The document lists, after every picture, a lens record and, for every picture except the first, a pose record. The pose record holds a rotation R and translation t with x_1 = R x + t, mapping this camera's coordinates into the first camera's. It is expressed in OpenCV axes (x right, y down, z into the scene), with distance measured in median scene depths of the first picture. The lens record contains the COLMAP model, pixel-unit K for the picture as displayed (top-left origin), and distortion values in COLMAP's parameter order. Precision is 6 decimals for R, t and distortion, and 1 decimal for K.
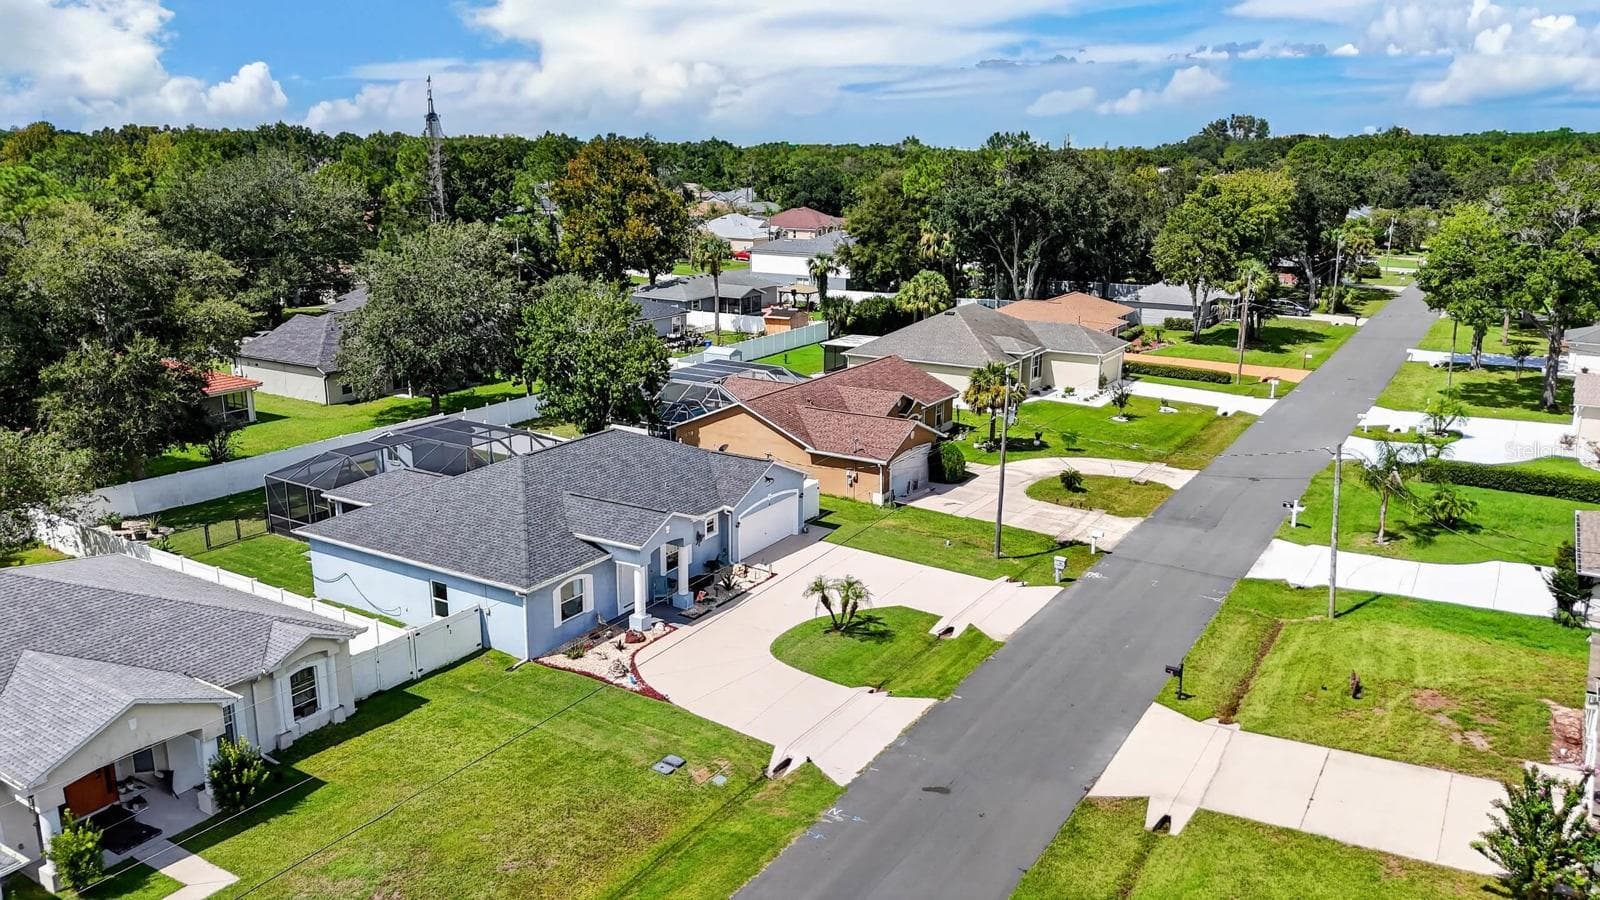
lens RADIAL K [[1173.4, 0, 819.5], [0, 1173.4, 450.8], [0, 0, 1]] dist [0.062690, -0.001033]
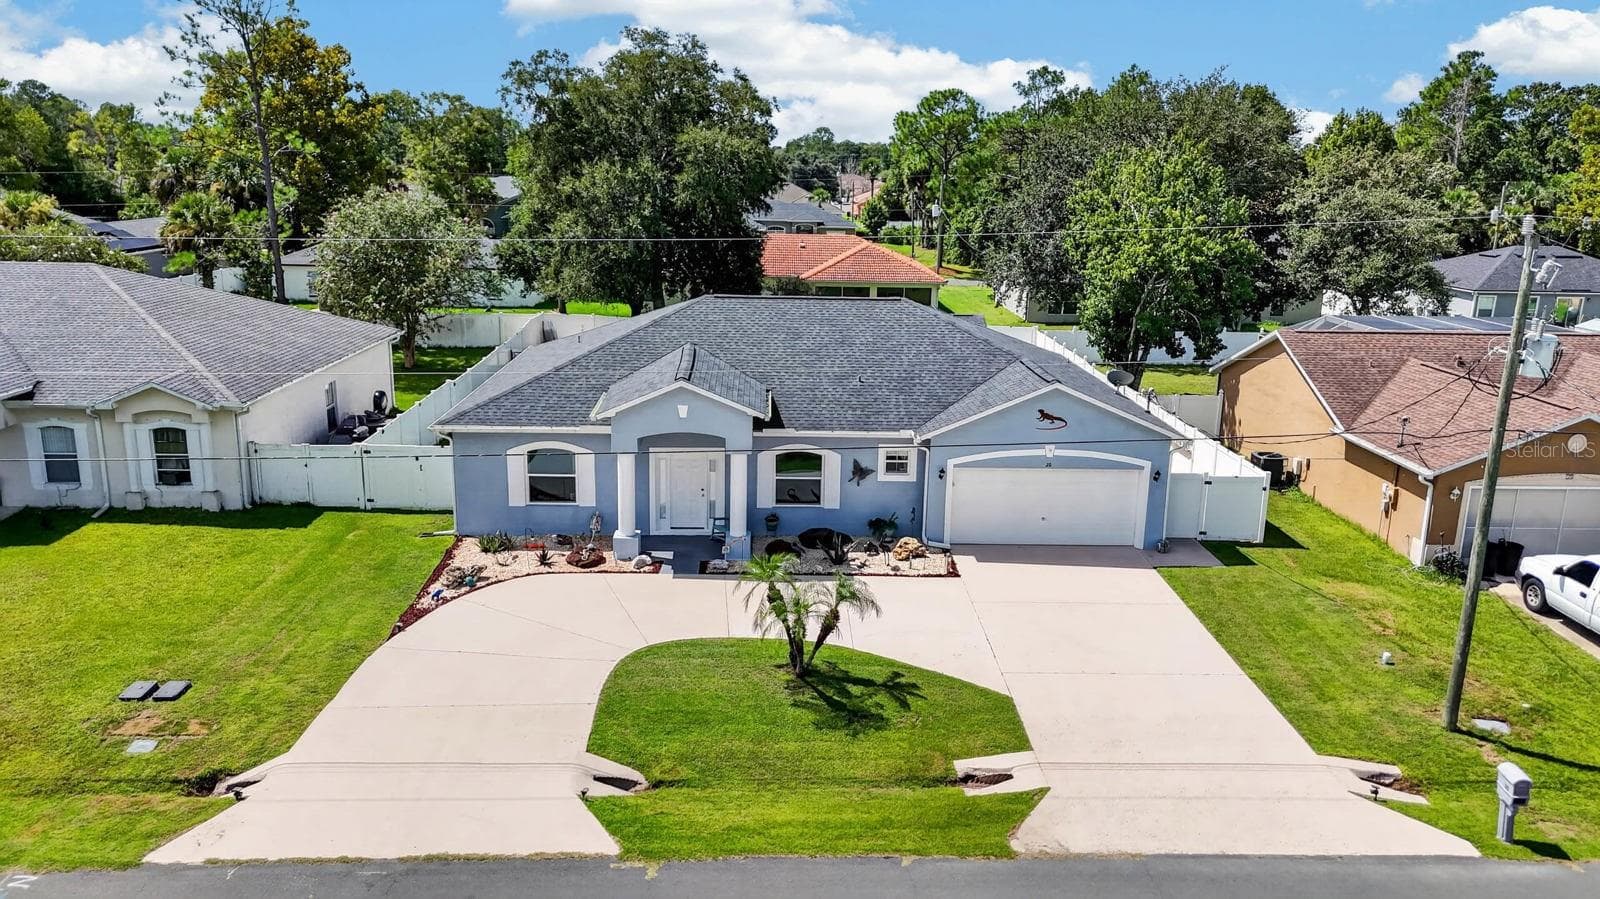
lens RADIAL K [[1186.8, 0, 811.1], [0, 1186.8, 449.6], [0, 0, 1]] dist [0.030023, -0.001367]
pose [[0.550284, 0.200047, -0.810660, 0.360329], [-0.225028, 0.970484, 0.086735, 0.017168], [0.804083, 0.134692, 0.579058, 0.634135]]
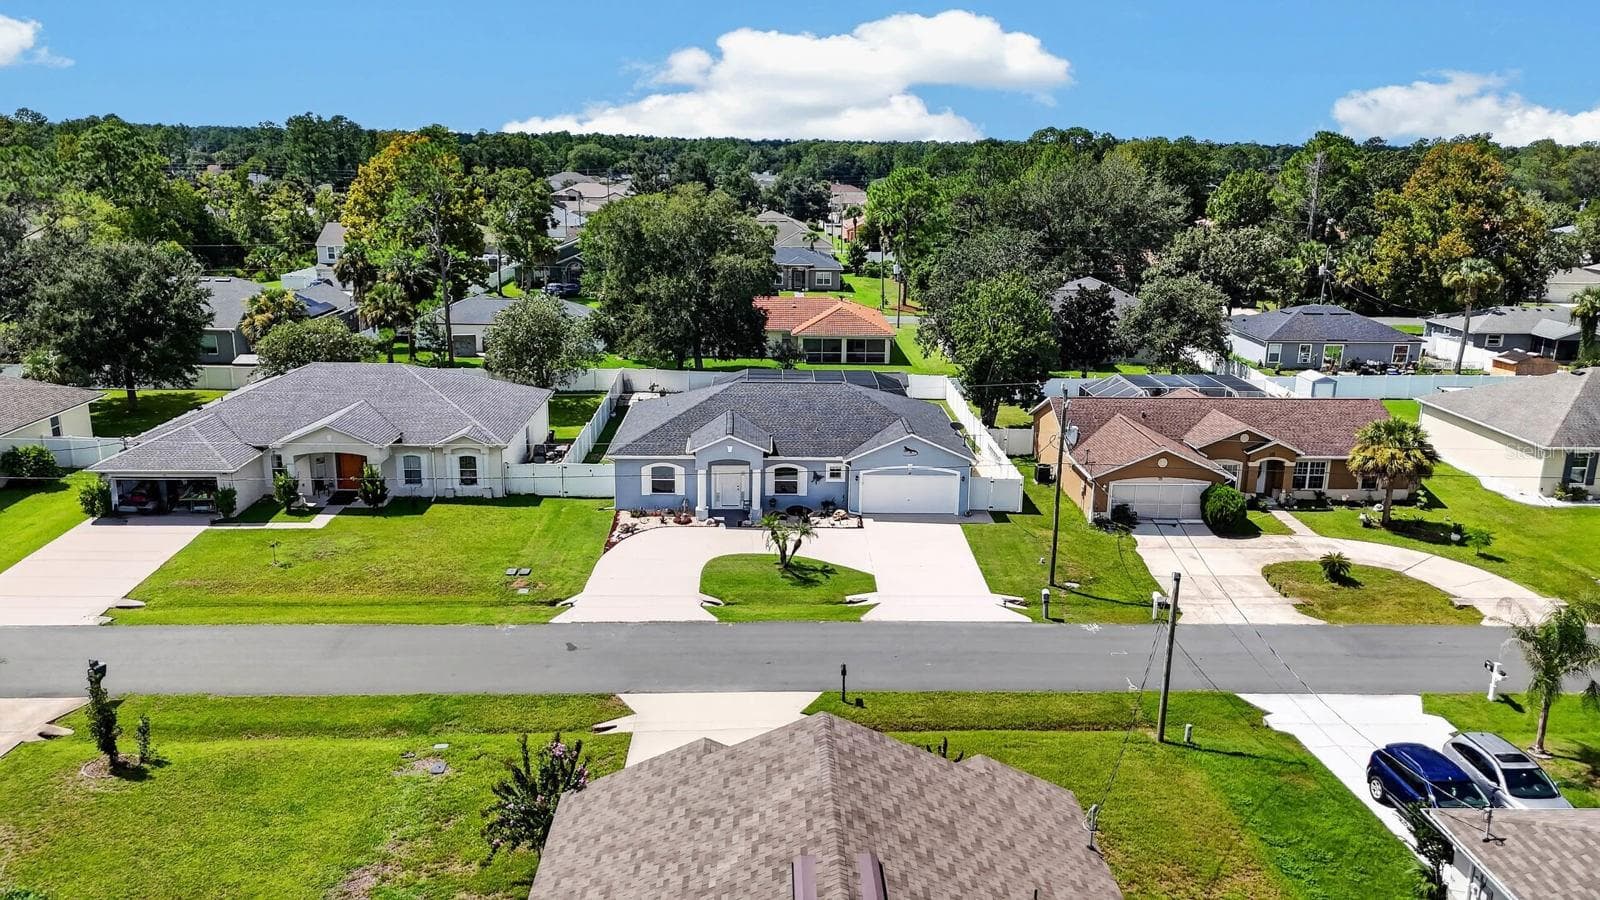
lens RADIAL K [[1173.4, 0, 819.5], [0, 1173.4, 450.8], [0, 0, 1]] dist [0.062690, -0.001033]
pose [[0.556111, 0.208158, -0.804619, 0.834497], [-0.222231, 0.970119, 0.097379, -0.066428], [0.800846, 0.124658, 0.585753, 0.310847]]
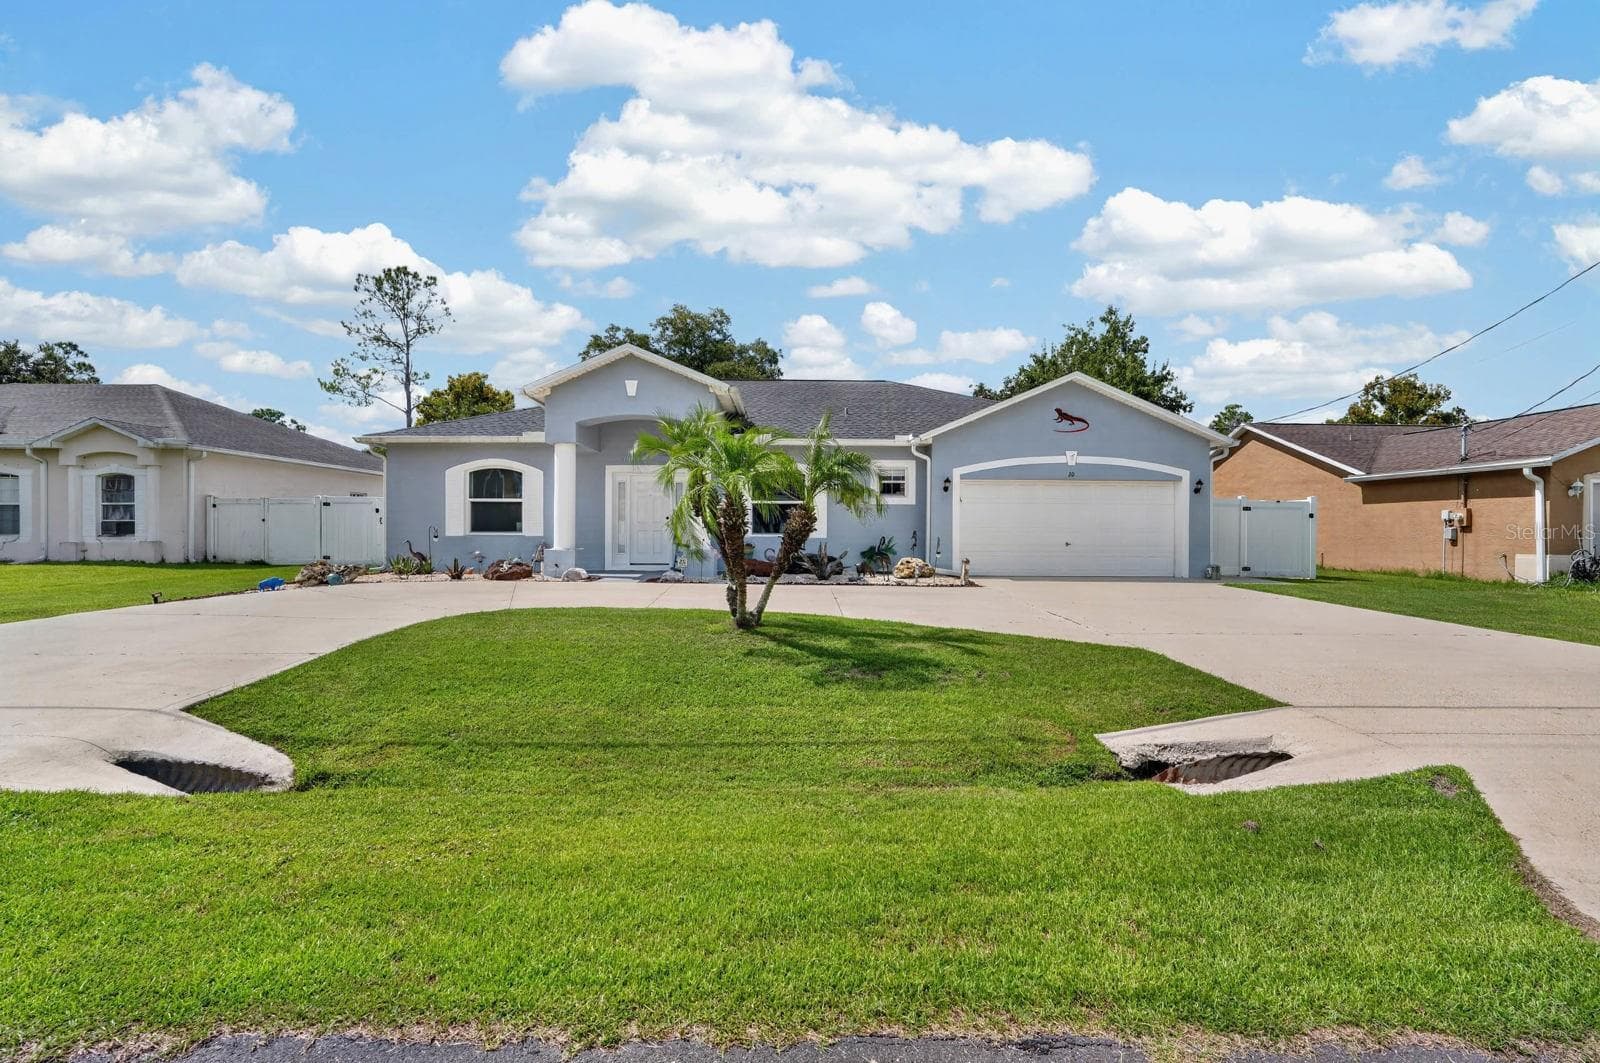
lens RADIAL K [[715.3, 0, 798.9], [0, 715.3, 535.2], [0, 0, 1]] dist [-0.022679, 0.009276]
pose [[0.526147, 0.002579, -0.850390, 0.146587], [-0.213464, 0.968378, -0.129136, 0.135806], [0.823166, 0.249472, 0.510060, 0.827592]]
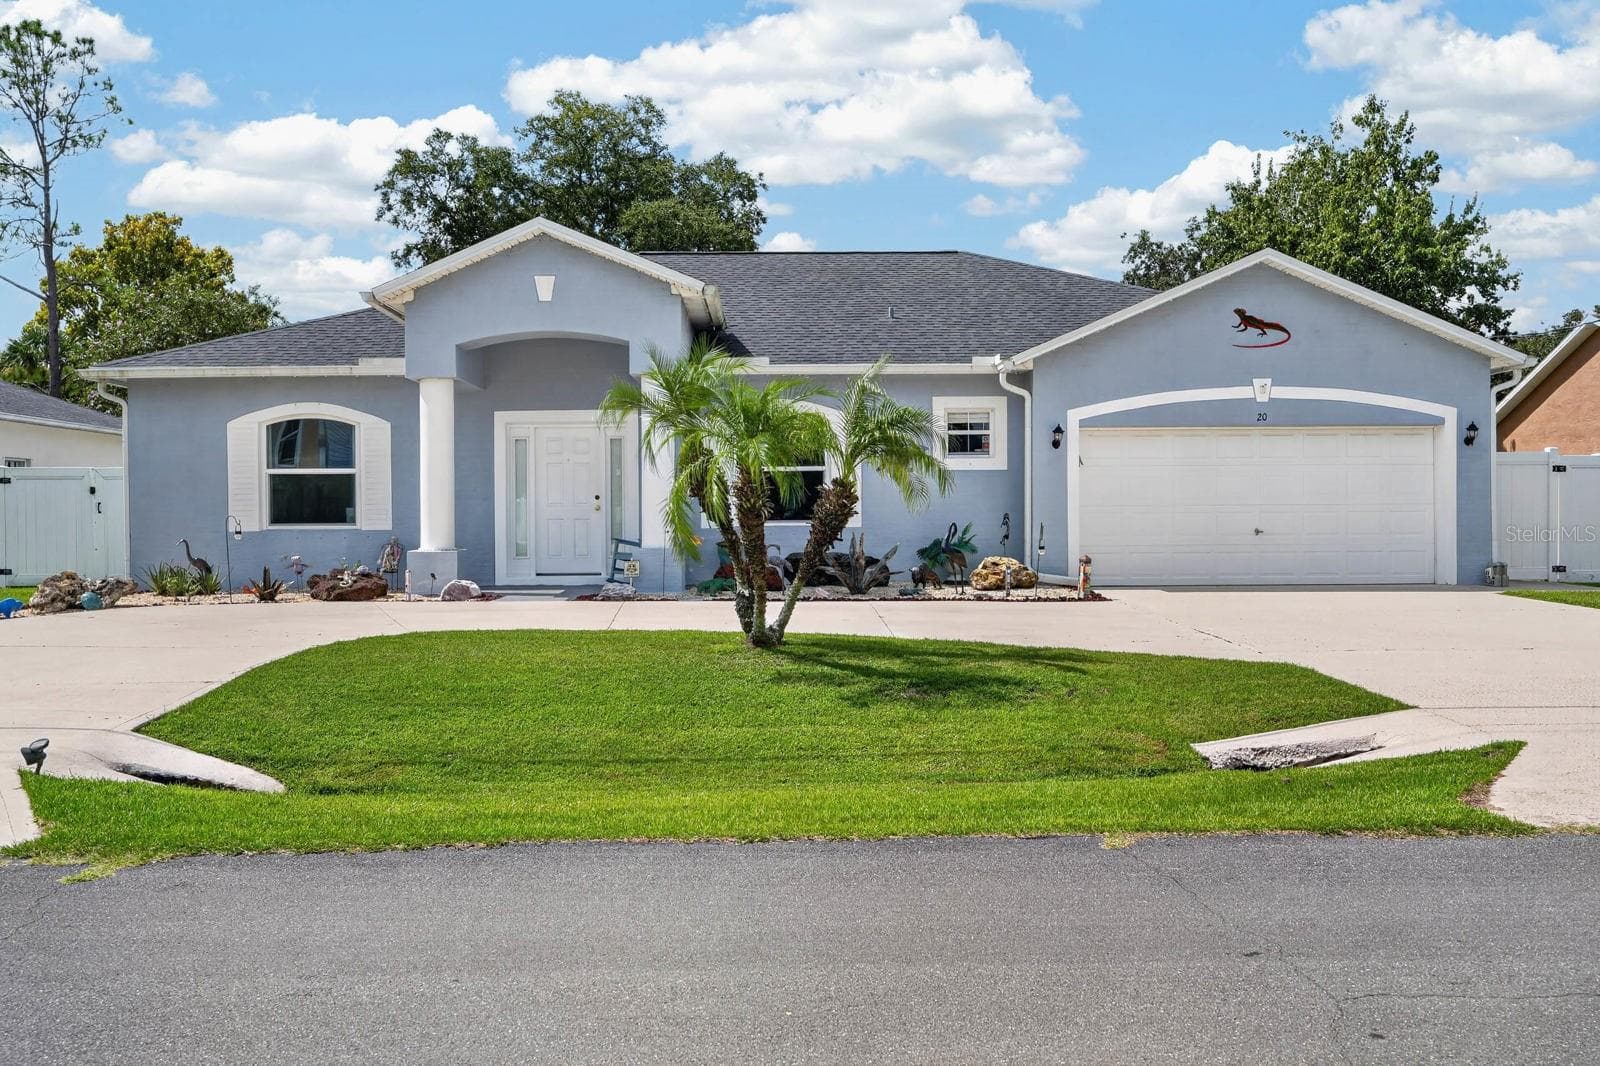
lens RADIAL K [[1461.0, 0, 800.0], [0, 1461.0, 533.0], [0, 0, 1]] dist [0.006331, -0.133006]
pose [[0.531463, -0.000354, -0.847081, 0.204810], [-0.199882, 0.971709, -0.125813, 0.147250], [0.823161, 0.236182, 0.516356, 0.785524]]
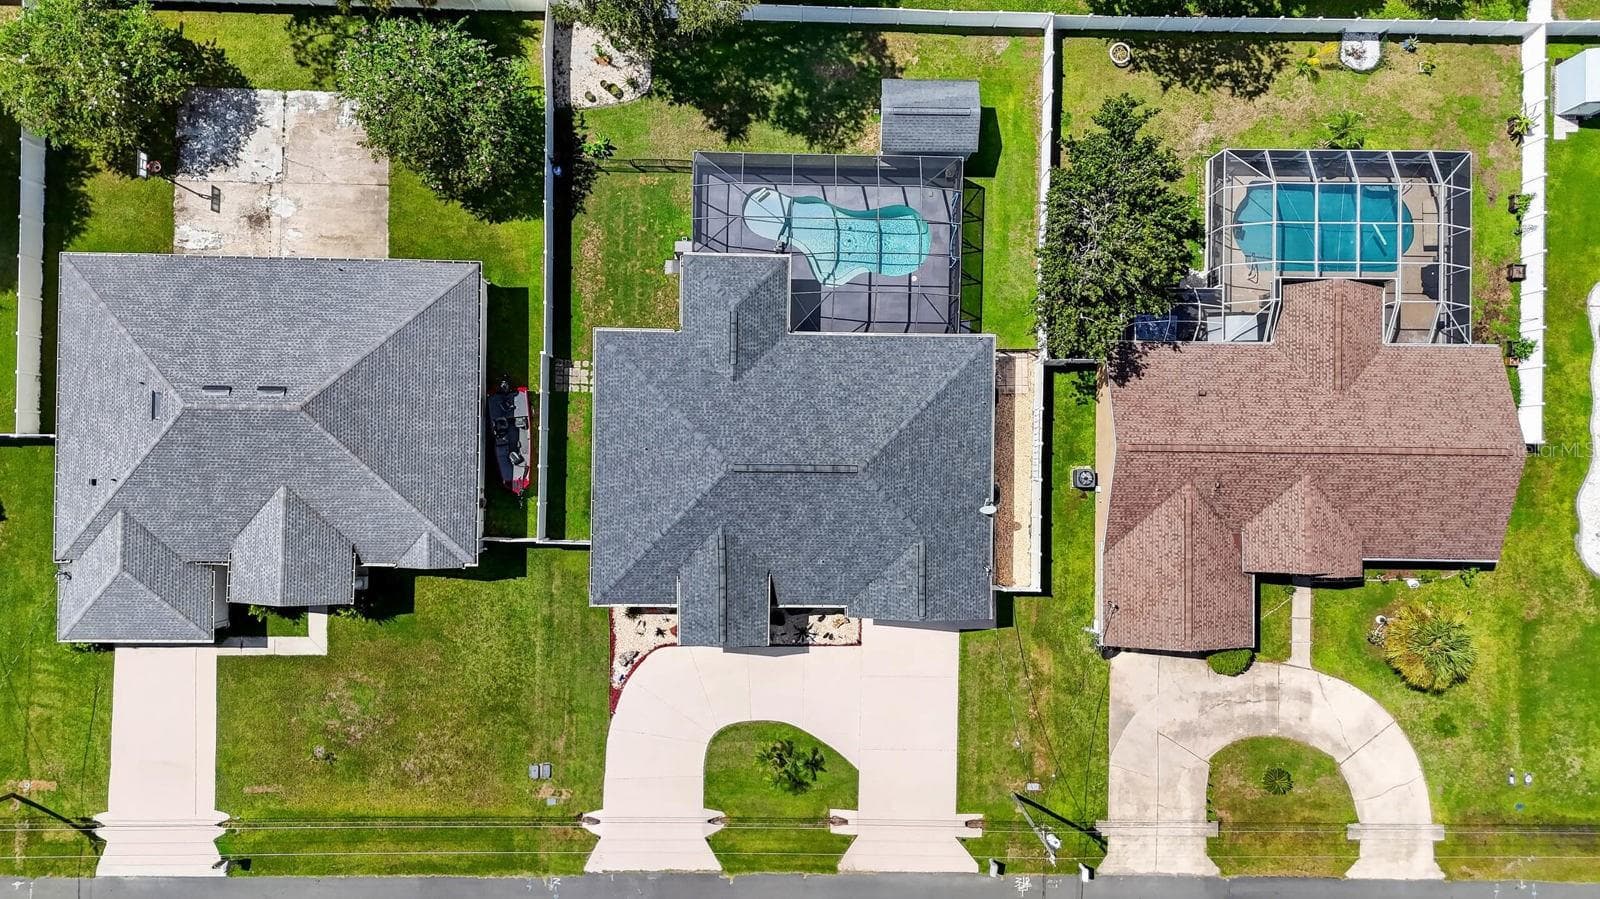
lens RADIAL K [[1173.4, 0, 819.5], [0, 1173.4, 450.3], [0, 0, 1]] dist [0.062690, -0.001033]
pose [[0.506379, 0.862306, 0.002885, -0.221893], [-0.247349, 0.142046, 0.958458, -0.998756], [0.826074, -0.486056, 0.285220, 0.750679]]
